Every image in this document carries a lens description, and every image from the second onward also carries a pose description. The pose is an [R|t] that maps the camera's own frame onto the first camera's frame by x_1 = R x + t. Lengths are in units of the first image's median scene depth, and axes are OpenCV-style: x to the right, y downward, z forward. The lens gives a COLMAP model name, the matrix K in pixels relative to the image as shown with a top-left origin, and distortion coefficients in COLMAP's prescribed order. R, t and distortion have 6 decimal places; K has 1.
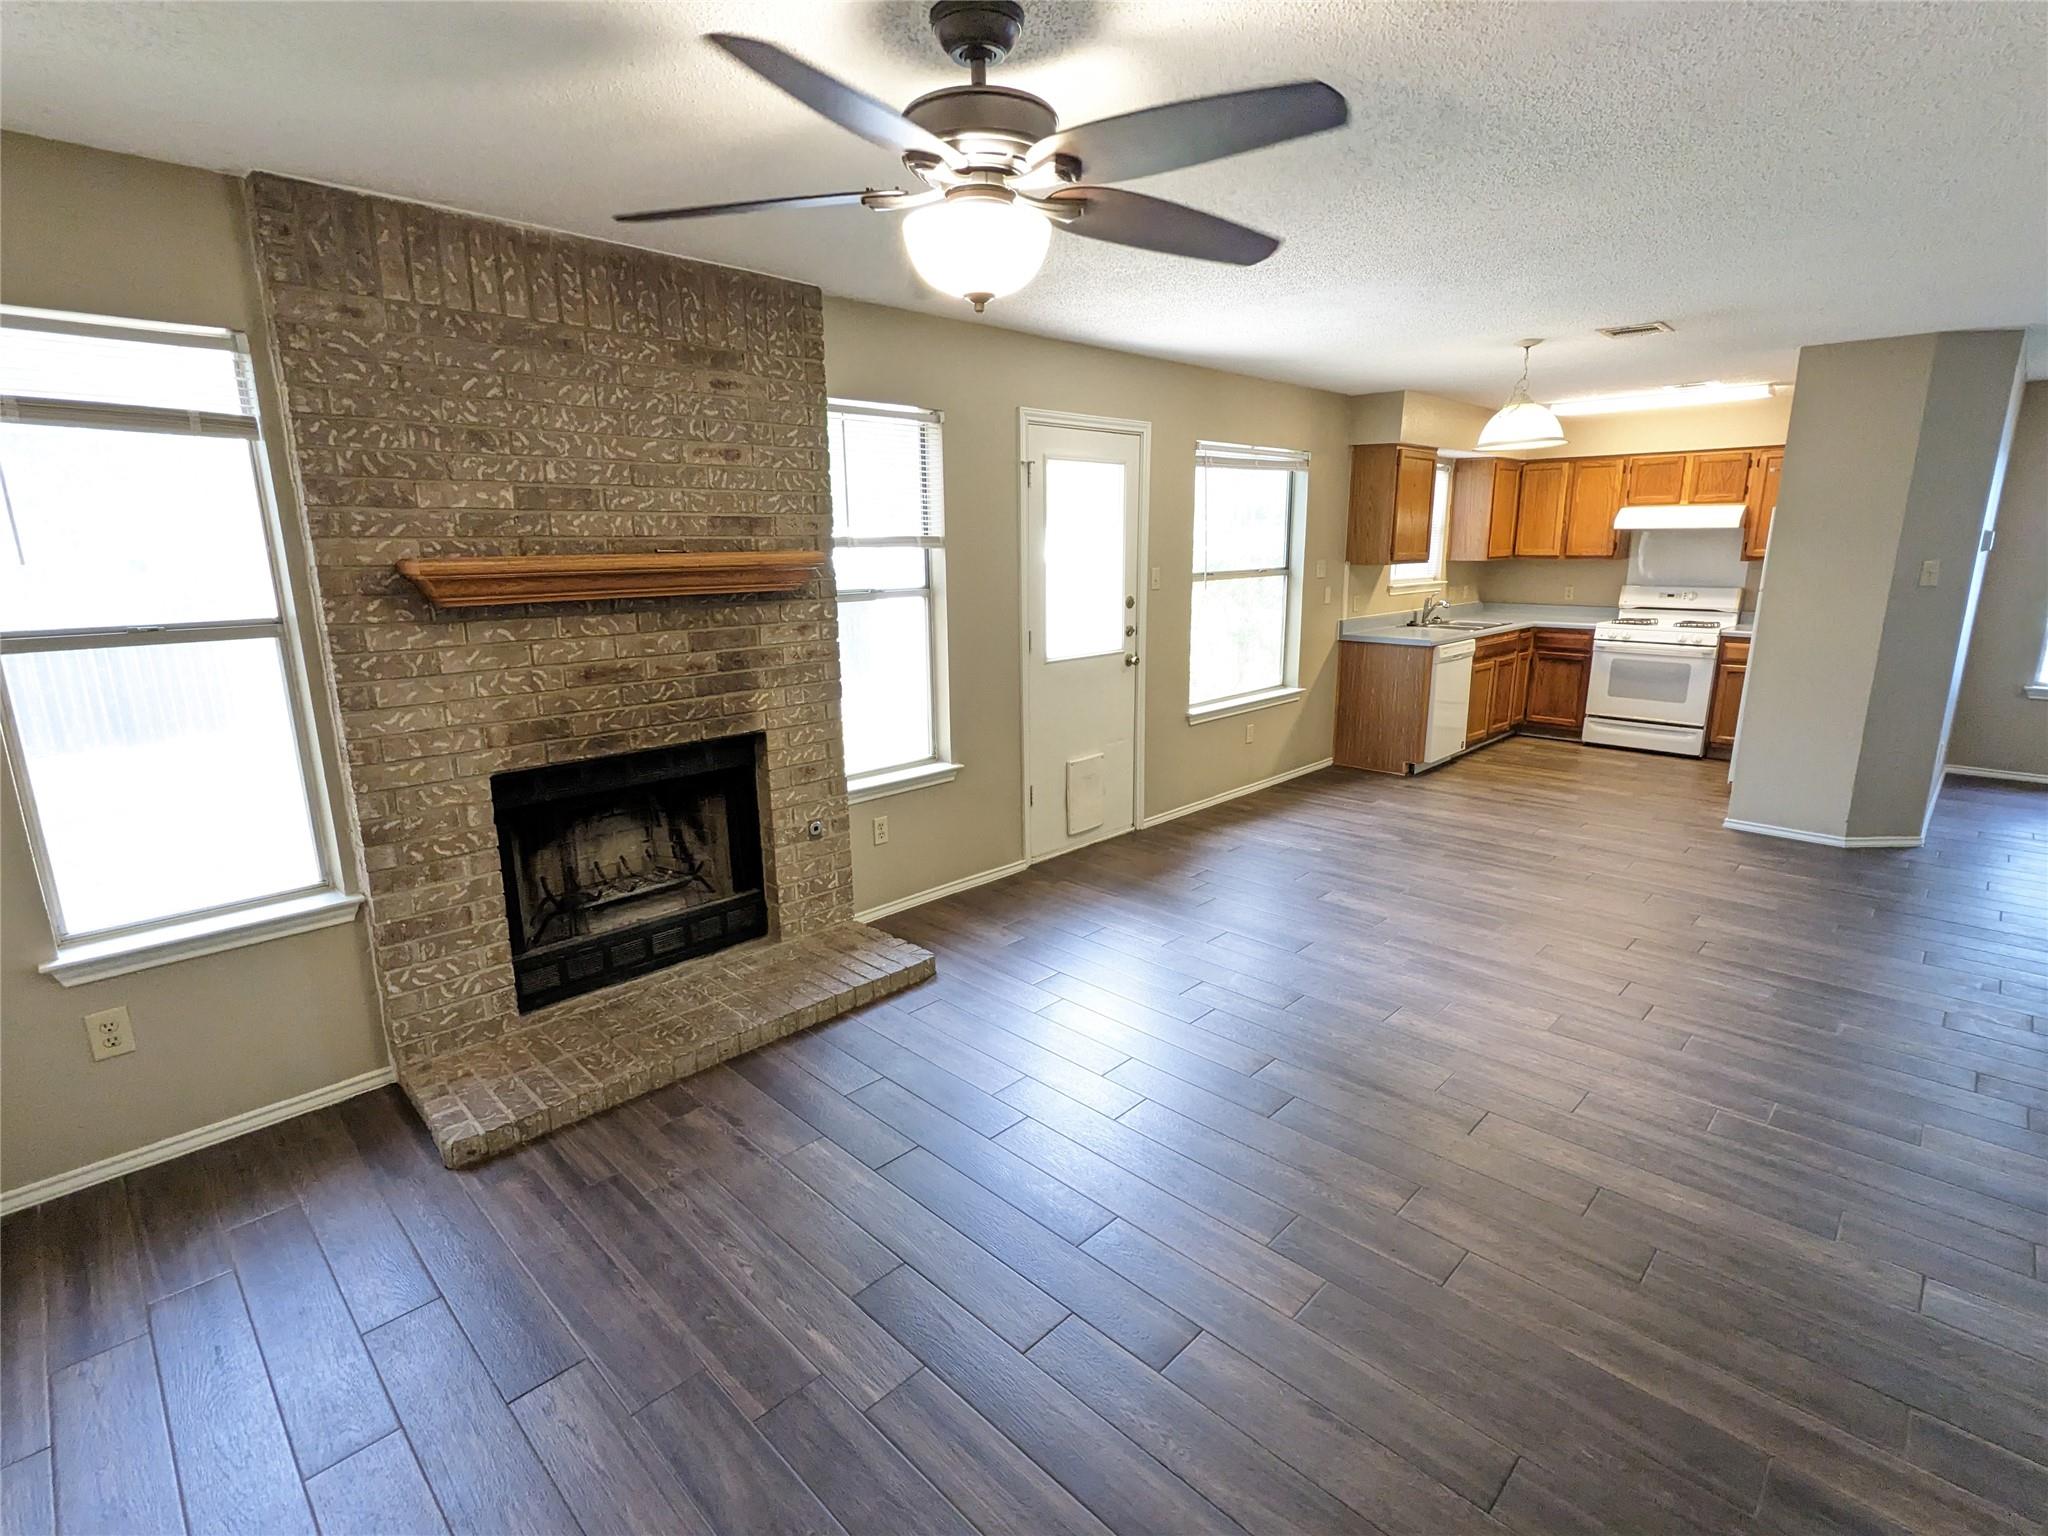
lens RADIAL K [[989.0, 0, 1024.0], [0, 989.0, 768.0], [0, 0, 1]] dist [0.000477, 0.000926]
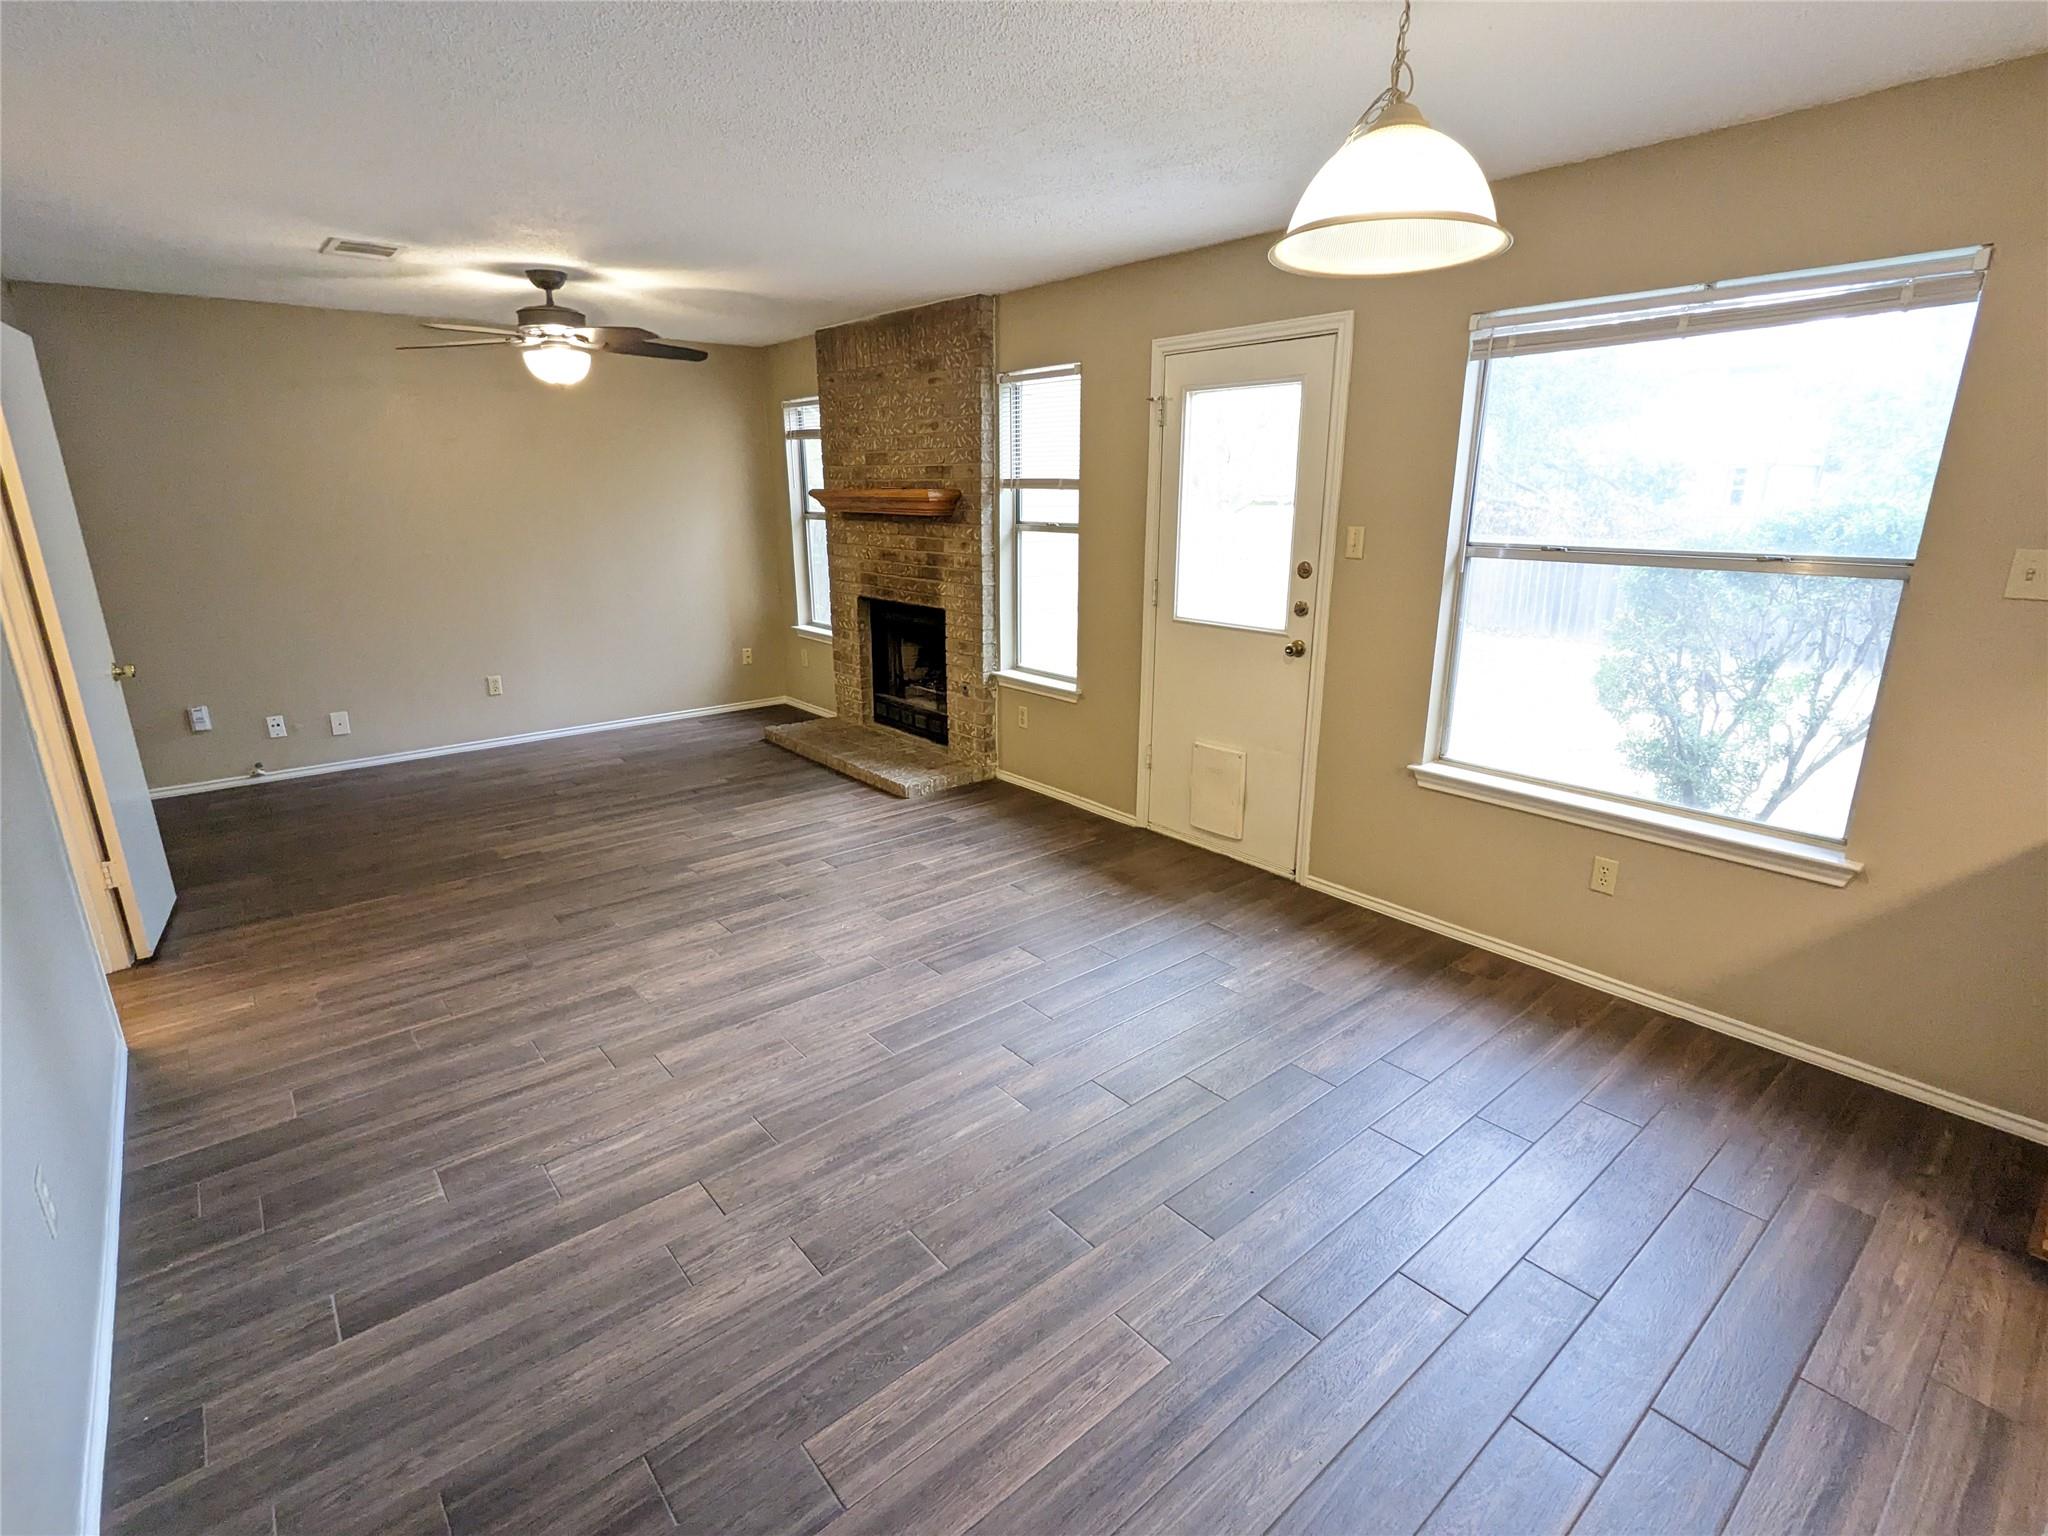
lens RADIAL K [[989.0, 0, 1024.0], [0, 989.0, 768.0], [0, 0, 1]] dist [0.000477, 0.000926]
pose [[-0.091720, 0.286283, -0.953745, 0.763860], [-0.222609, 0.927648, 0.299857, -0.181078], [0.970584, 0.239815, -0.021355, 0.746014]]
